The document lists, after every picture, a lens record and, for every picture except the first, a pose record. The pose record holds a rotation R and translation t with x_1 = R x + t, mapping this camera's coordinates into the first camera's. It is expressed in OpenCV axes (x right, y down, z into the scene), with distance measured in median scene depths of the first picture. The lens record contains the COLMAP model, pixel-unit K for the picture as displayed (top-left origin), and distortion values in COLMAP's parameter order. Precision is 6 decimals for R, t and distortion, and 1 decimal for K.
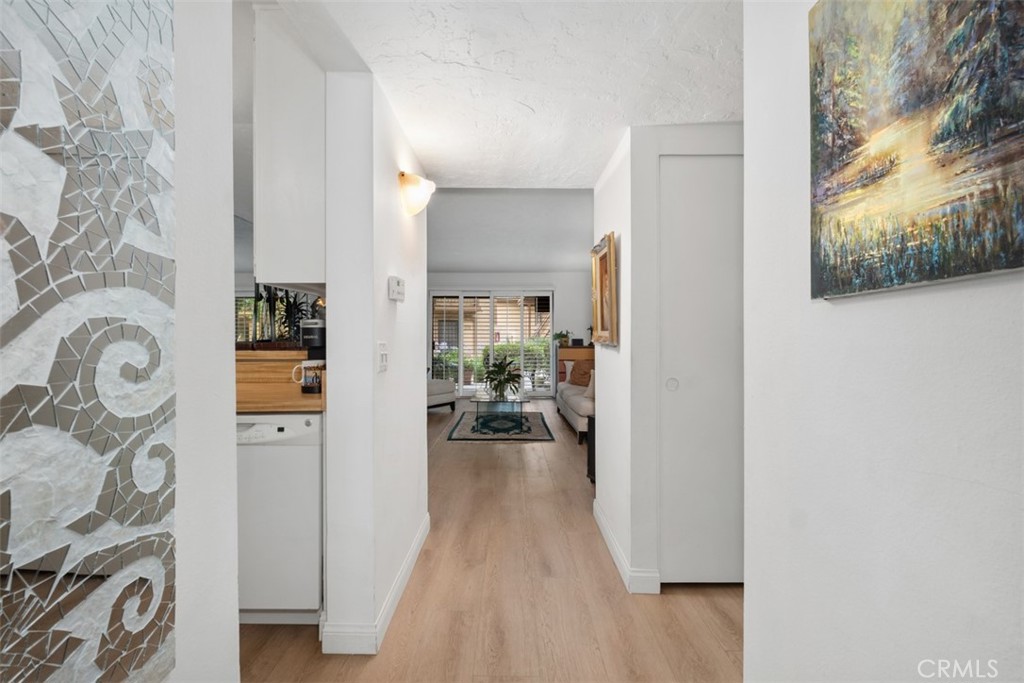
lens RADIAL K [[442.1, 0, 511.7], [0, 442.1, 339.5], [0, 0, 1]] dist [-0.001300, -0.004321]
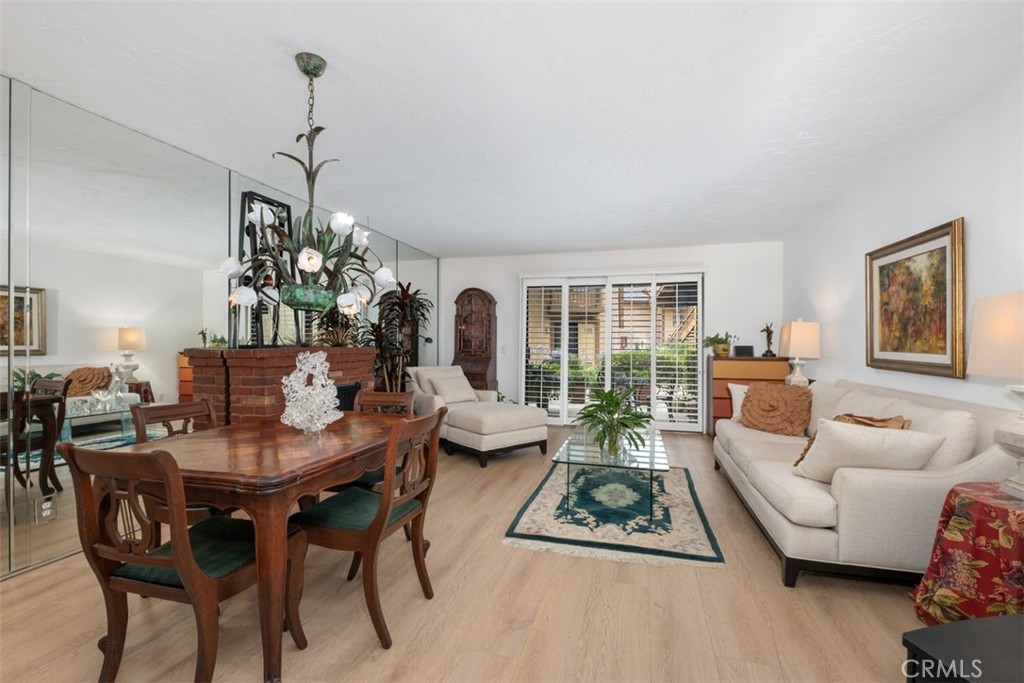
lens RADIAL K [[442.1, 0, 506.2], [0, 442.1, 344.4], [0, 0, 1]] dist [-0.001300, -0.004321]
pose [[0.955085, 0.000610, -0.296332, 0.008515], [-0.000727, 1.000000, -0.000283, -0.002925], [0.296332, 0.000486, 0.955085, 0.289801]]
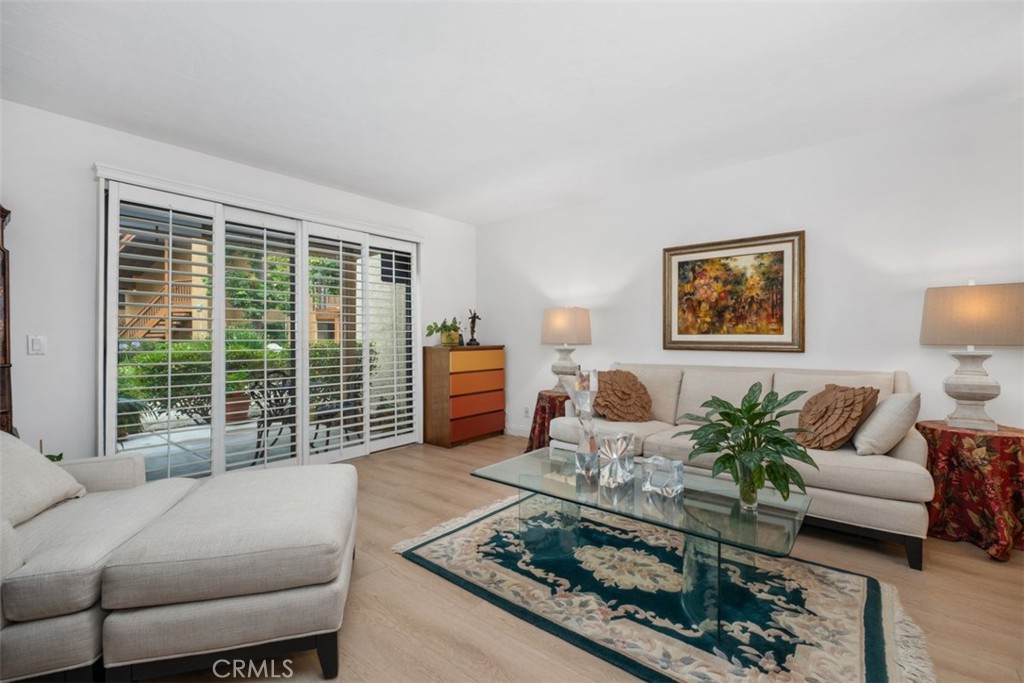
lens RADIAL K [[442.1, 0, 508.0], [0, 442.1, 336.6], [0, 0, 1]] dist [-0.001300, -0.004321]
pose [[0.656224, -0.003168, 0.754560, -0.250099], [0.008252, 0.999962, -0.002978, 0.004687], [-0.754521, 0.008180, 0.656225, 0.595263]]
